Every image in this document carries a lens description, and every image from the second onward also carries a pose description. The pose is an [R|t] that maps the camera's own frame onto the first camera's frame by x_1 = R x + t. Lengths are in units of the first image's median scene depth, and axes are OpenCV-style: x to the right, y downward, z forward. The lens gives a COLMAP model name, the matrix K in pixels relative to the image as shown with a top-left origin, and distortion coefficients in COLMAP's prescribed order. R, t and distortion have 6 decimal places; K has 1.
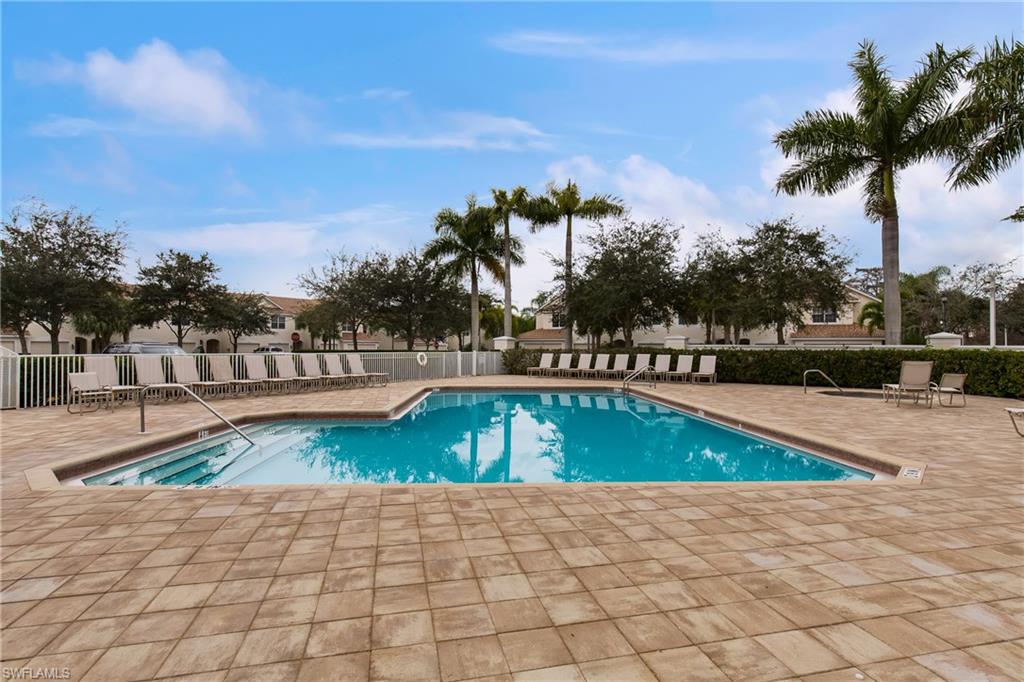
lens RADIAL K [[505.9, 0, 511.5], [0, 505.9, 344.2], [0, 0, 1]] dist [-0.004018, -0.000799]
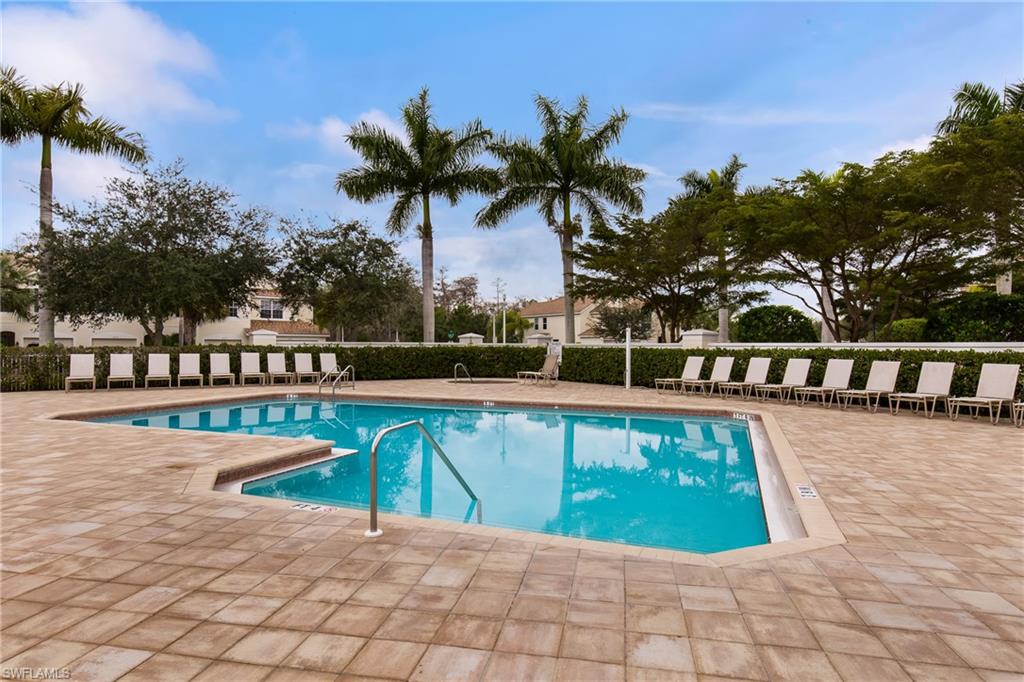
lens RADIAL K [[570.1, 0, 512.6], [0, 570.1, 340.6], [0, 0, 1]] dist [0.017334, 0.000414]
pose [[0.408163, 0.004758, 0.912897, -0.451142], [-0.008480, 0.999963, -0.001420, -0.002597], [-0.912870, -0.007162, 0.408188, 0.254501]]
